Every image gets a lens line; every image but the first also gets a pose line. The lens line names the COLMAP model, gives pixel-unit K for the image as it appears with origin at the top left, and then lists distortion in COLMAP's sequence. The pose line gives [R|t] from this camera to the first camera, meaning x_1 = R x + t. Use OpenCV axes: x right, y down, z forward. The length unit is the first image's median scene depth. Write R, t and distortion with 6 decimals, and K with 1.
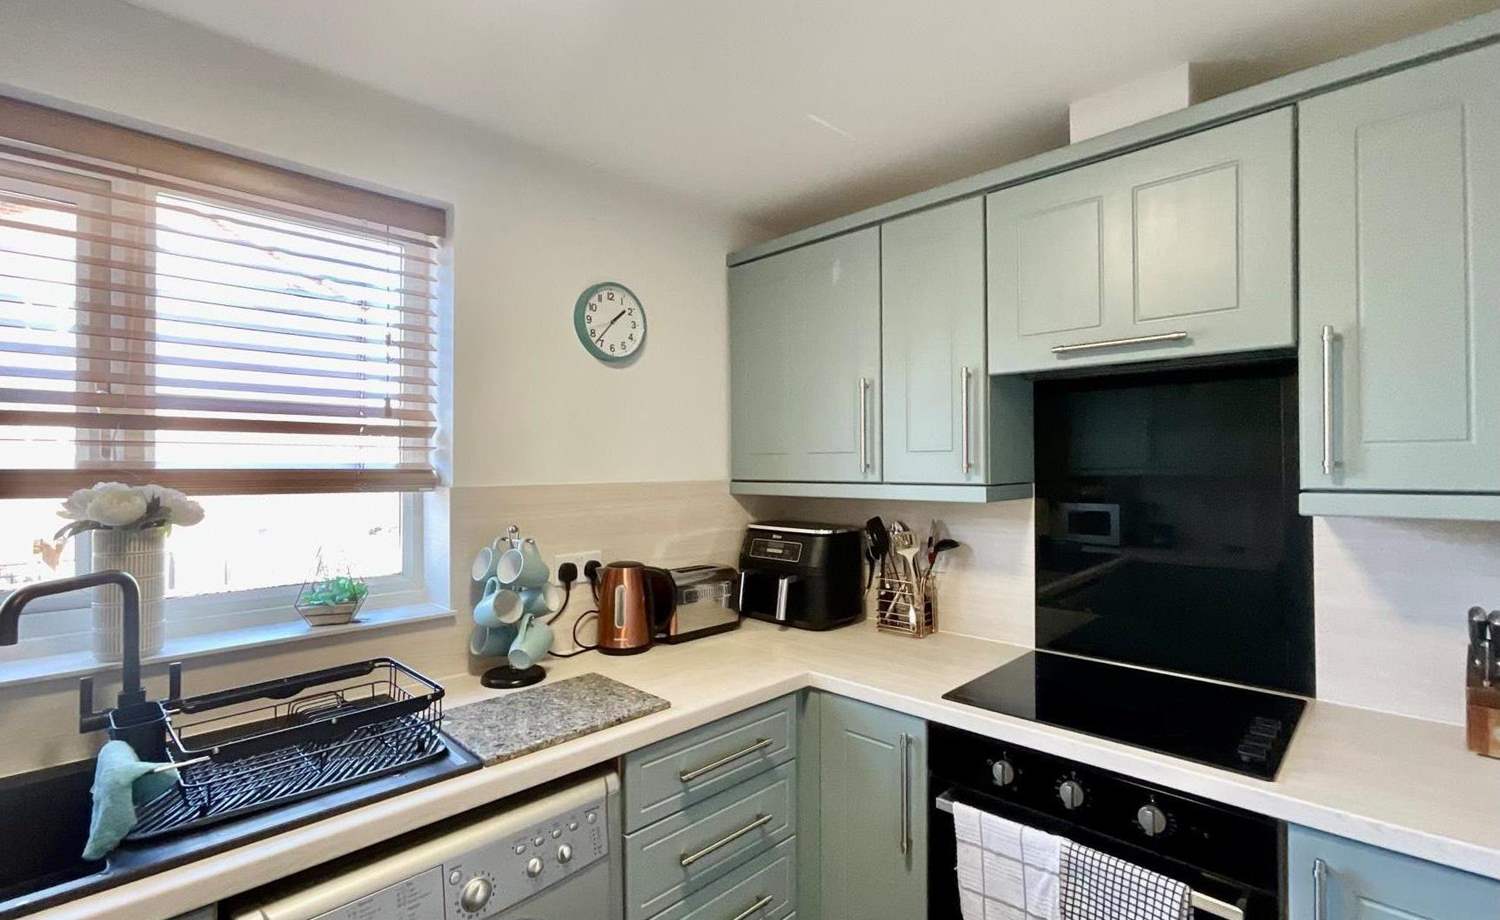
lens RADIAL K [[689.5, 0, 750.0], [0, 689.5, 460.0], [0, 0, 1]] dist [0.019251, 0.000047]
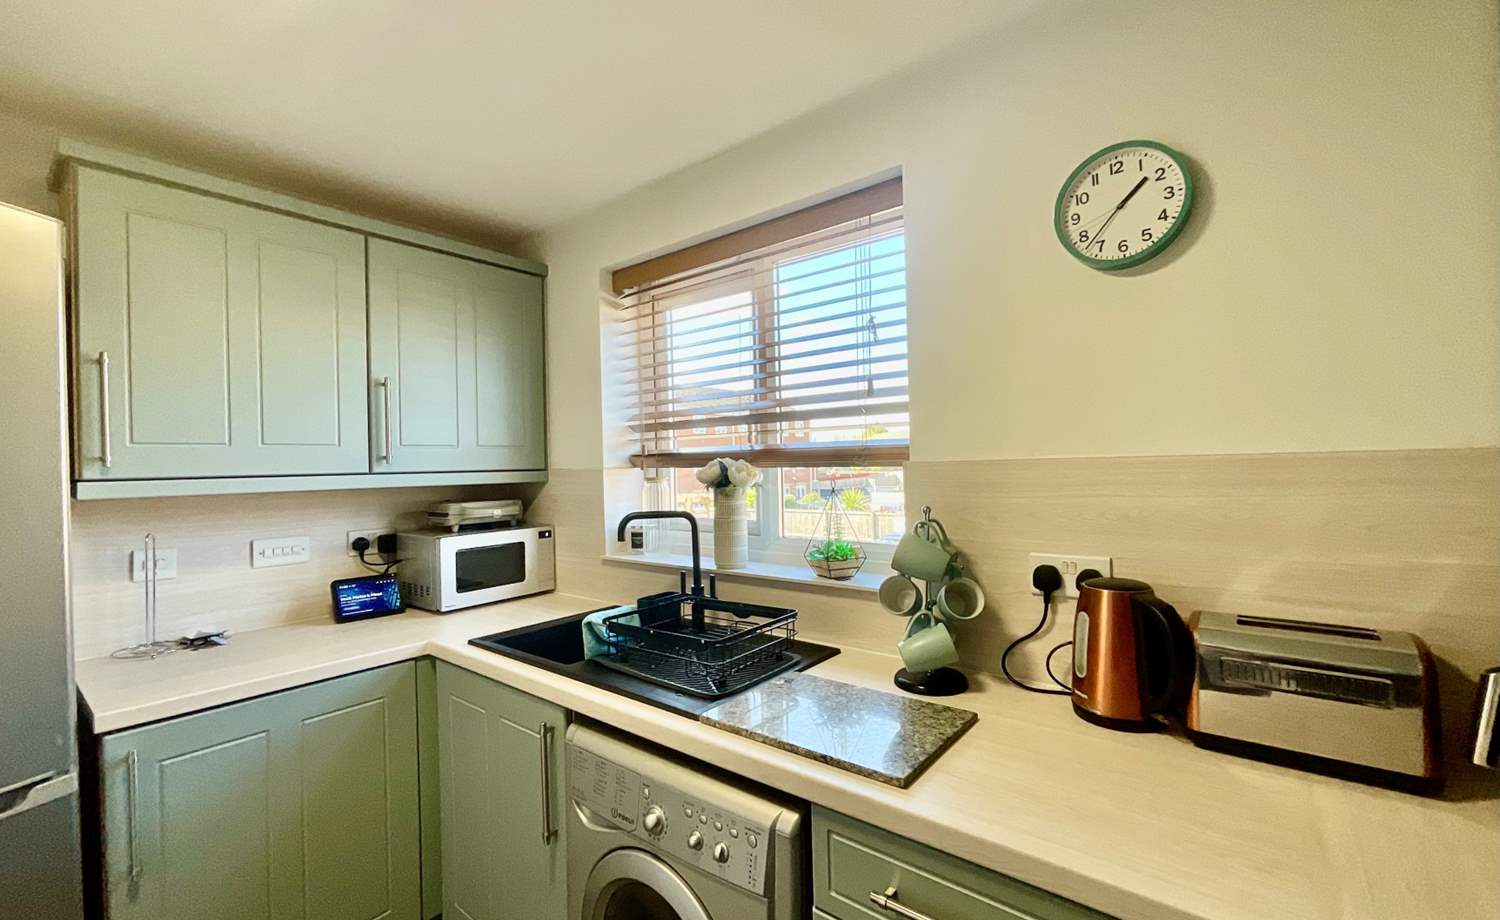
lens RADIAL K [[646.2, 0, 750.0], [0, 646.2, 460.0], [0, 0, 1]] dist [0.008151, 0.000047]
pose [[0.084684, 0.007908, -0.996376, 0.710092], [0.044746, 0.998930, 0.011731, 0.025548], [0.995403, -0.045577, 0.084240, 1.129847]]
